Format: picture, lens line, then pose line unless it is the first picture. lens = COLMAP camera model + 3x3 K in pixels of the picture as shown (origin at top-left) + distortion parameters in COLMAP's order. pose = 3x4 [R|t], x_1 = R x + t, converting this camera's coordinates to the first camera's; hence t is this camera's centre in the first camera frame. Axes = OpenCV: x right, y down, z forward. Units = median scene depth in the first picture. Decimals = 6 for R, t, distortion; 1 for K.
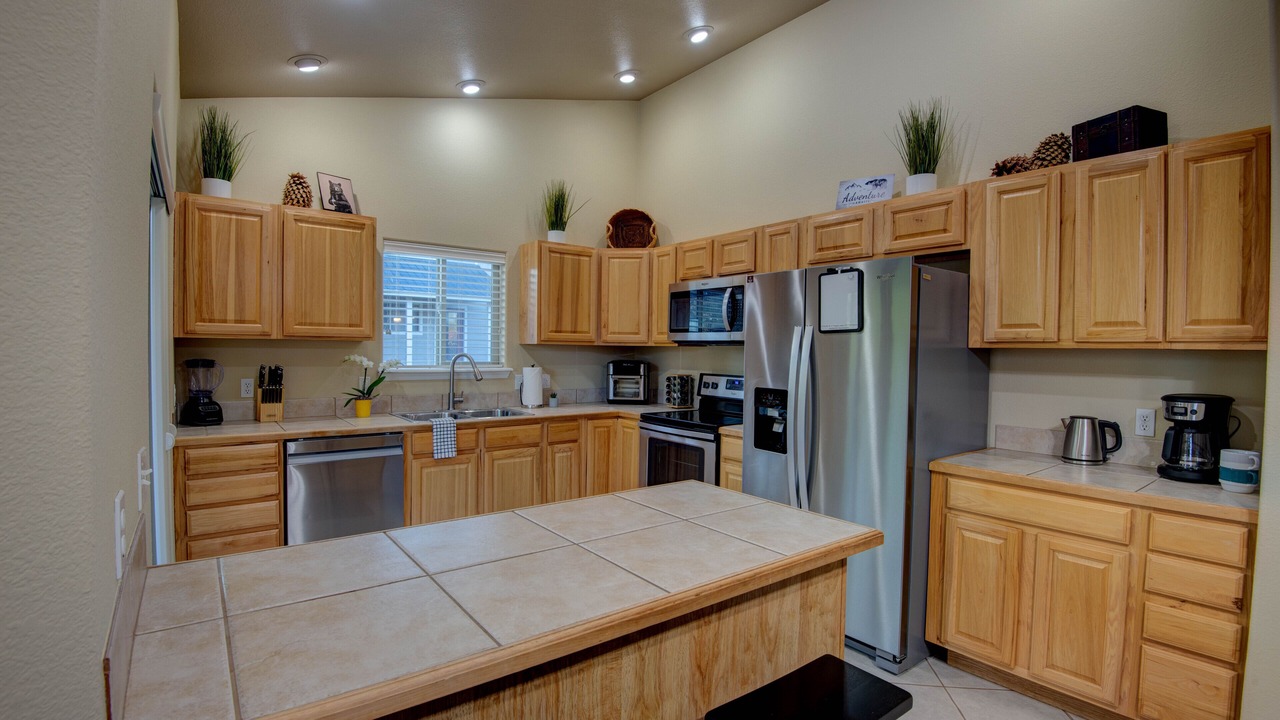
lens RADIAL K [[590.1, 0, 657.7], [0, 590.1, 365.7], [0, 0, 1]] dist [-0.029566, -0.008300]
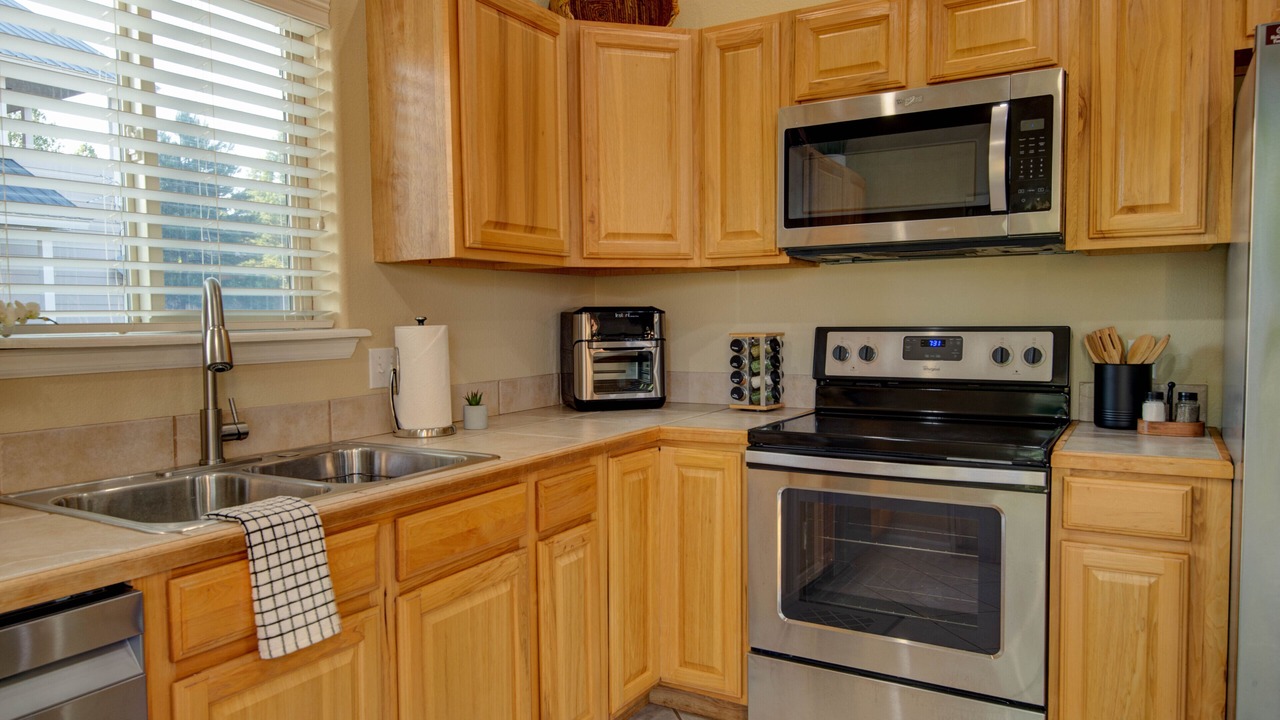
lens RADIAL K [[868.7, 0, 650.1], [0, 868.7, 359.5], [0, 0, 1]] dist [0.010311, 0.002166]
pose [[0.935183, -0.044028, 0.351417, -0.327760], [0.036652, 0.998946, 0.027617, 0.017129], [-0.352263, -0.012947, 0.935812, 0.538193]]
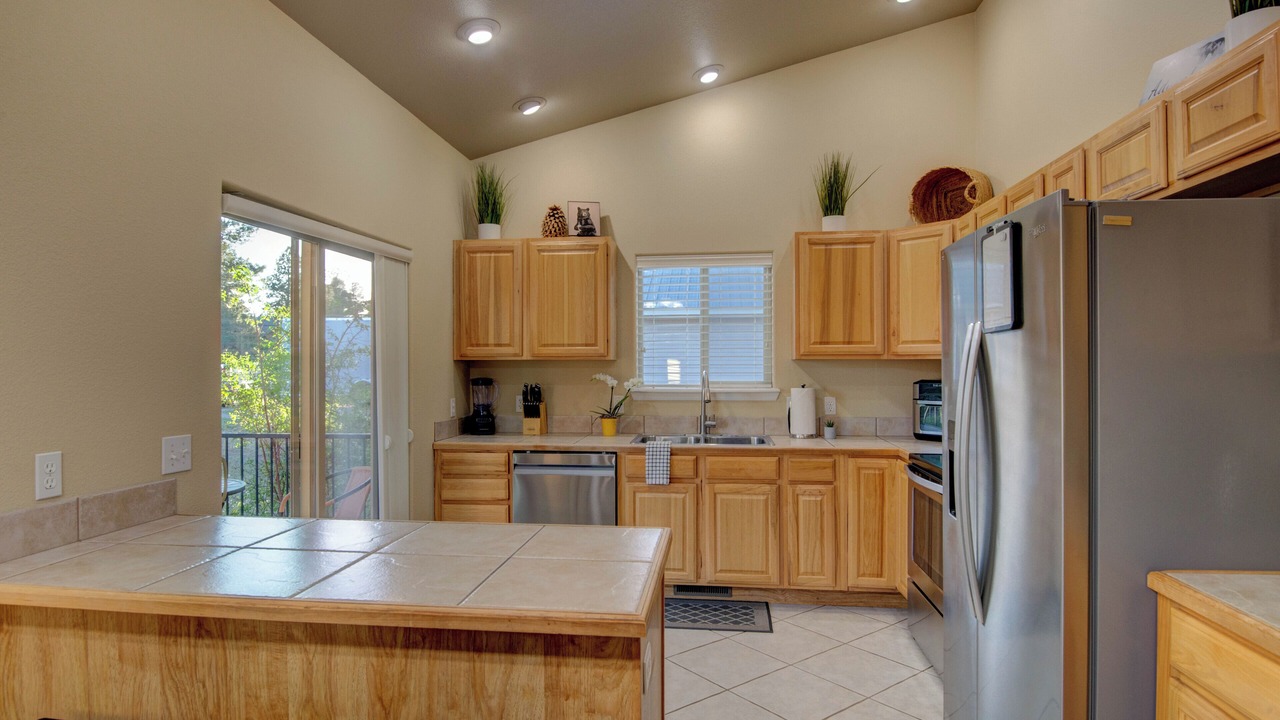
lens RADIAL K [[734.8, 0, 632.5], [0, 734.8, 358.9], [0, 0, 1]] dist [0.024009, -0.014179]
pose [[0.698643, -0.018126, -0.715241, 0.425360], [-0.007215, 0.999450, -0.032377, -0.003205], [0.715435, 0.027781, 0.698127, 0.146687]]
